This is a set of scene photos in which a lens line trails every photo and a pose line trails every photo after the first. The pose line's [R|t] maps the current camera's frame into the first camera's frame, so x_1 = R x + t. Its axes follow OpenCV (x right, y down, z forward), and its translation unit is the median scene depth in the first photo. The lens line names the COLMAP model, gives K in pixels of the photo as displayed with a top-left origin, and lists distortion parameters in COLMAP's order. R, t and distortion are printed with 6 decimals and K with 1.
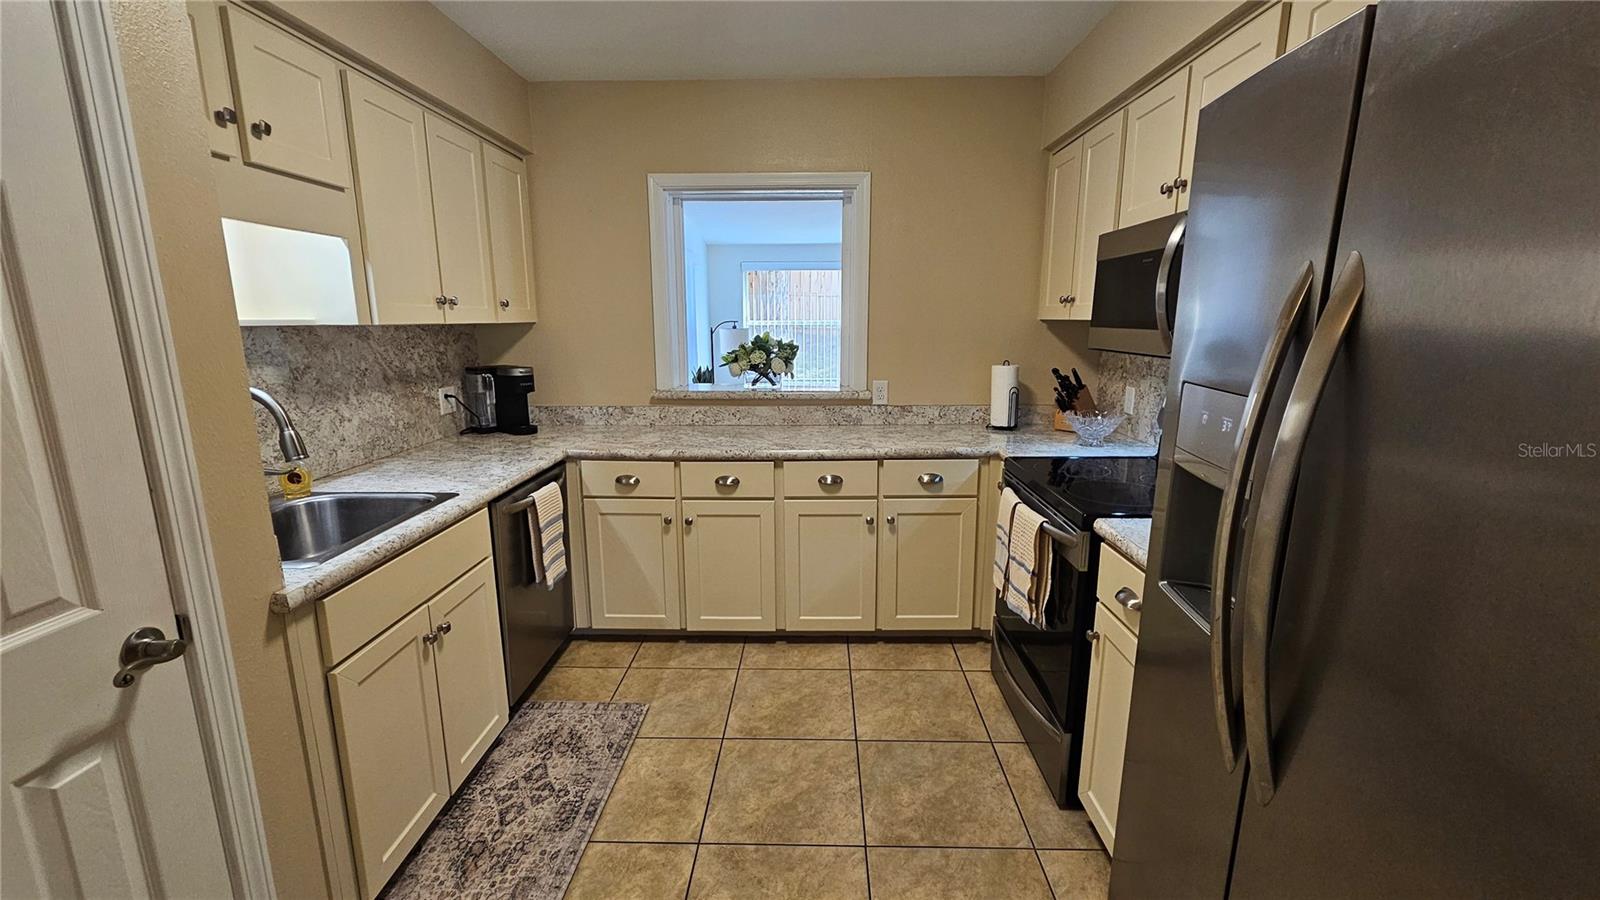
lens RADIAL K [[656.1, 0, 800.7], [0, 656.1, 452.1], [0, 0, 1]] dist [-0.000302, -0.000083]
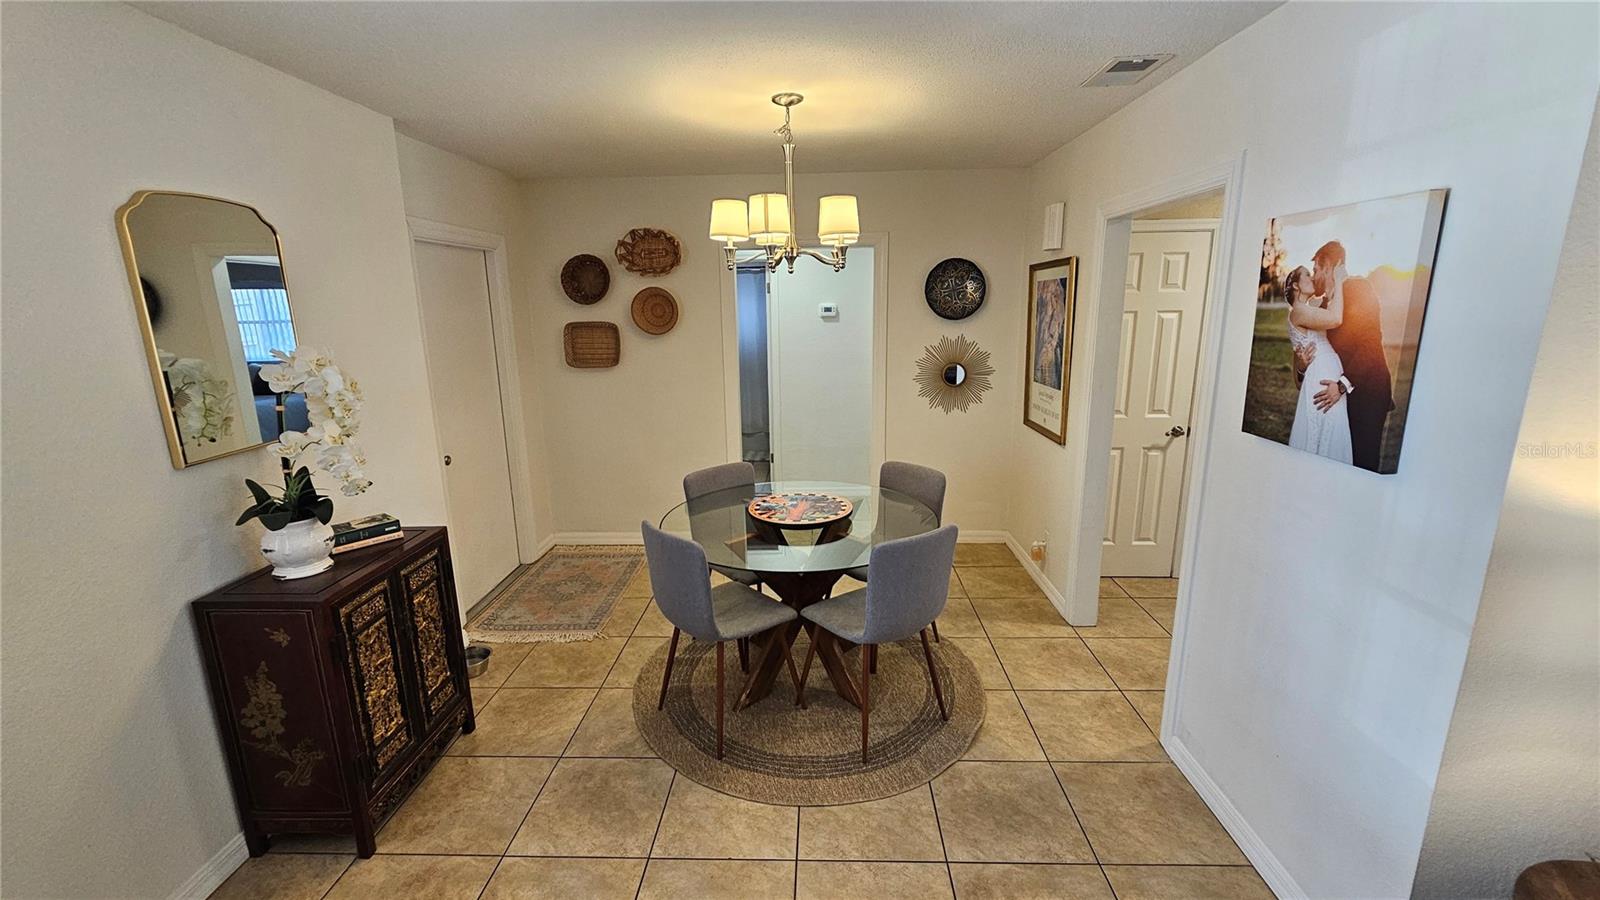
lens RADIAL K [[656.1, 0, 800.7], [0, 656.1, 452.1], [0, 0, 1]] dist [-0.000302, -0.000083]
pose [[-0.007615, 0.223187, -0.974746, 0.993001], [-0.190073, 0.956680, 0.220535, 0.000835], [0.981741, 0.186952, 0.035137, -0.445796]]
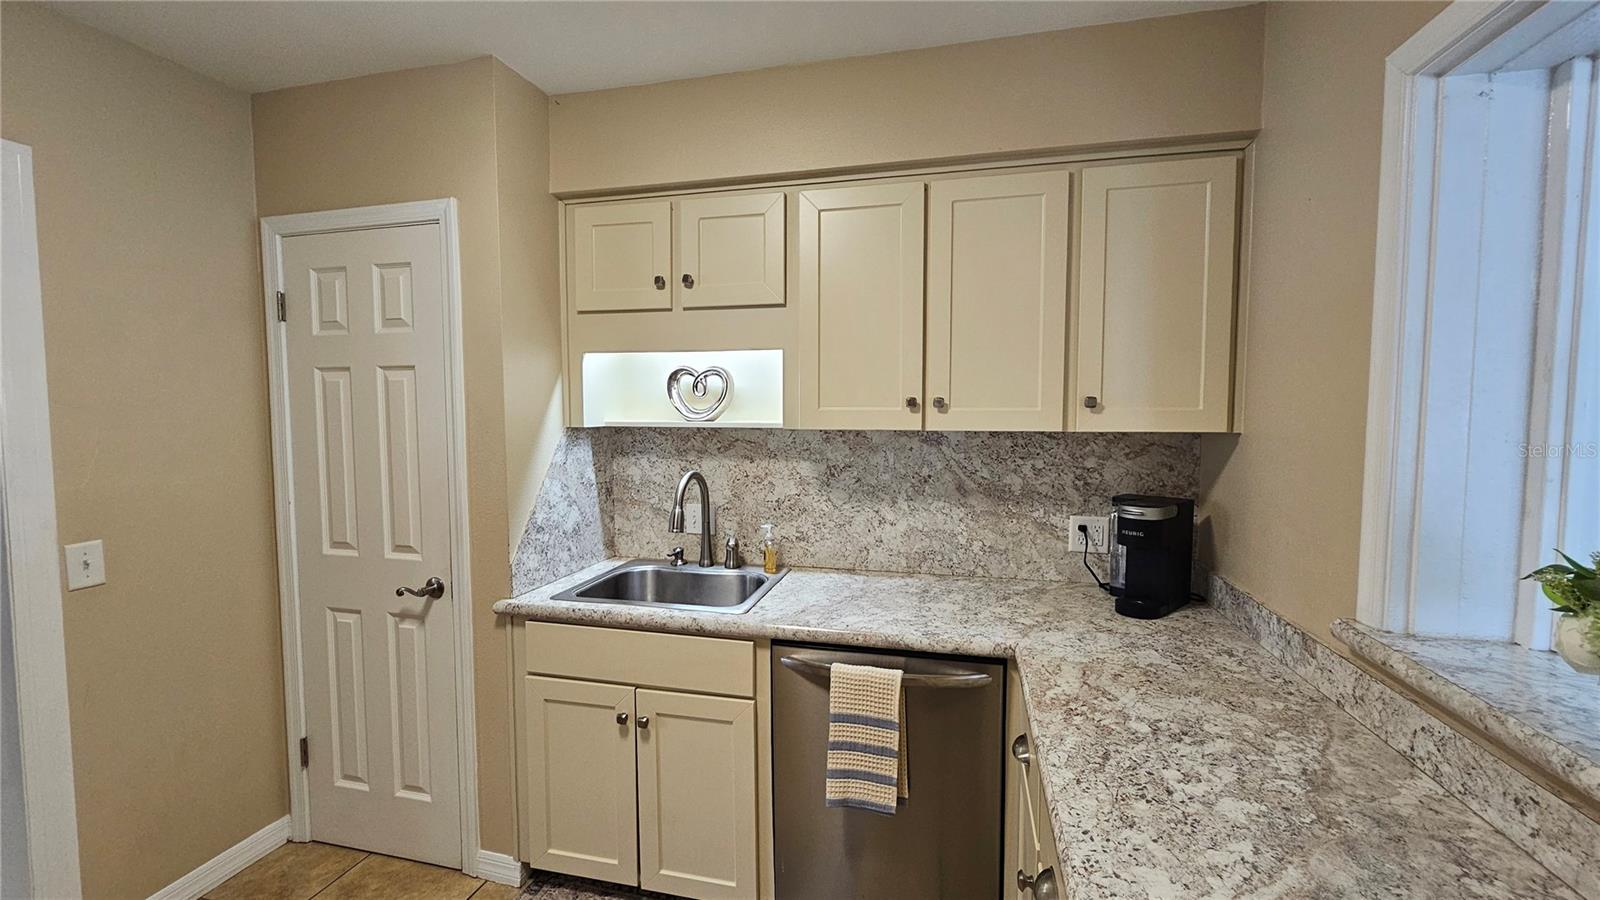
lens RADIAL K [[656.1, 0, 800.7], [0, 656.1, 452.1], [0, 0, 1]] dist [-0.000302, -0.000083]
pose [[-0.217498, 0.063873, -0.973969, 0.246424], [-0.195747, 0.974730, 0.107636, -0.198666], [0.956231, 0.214062, -0.199498, 0.894294]]
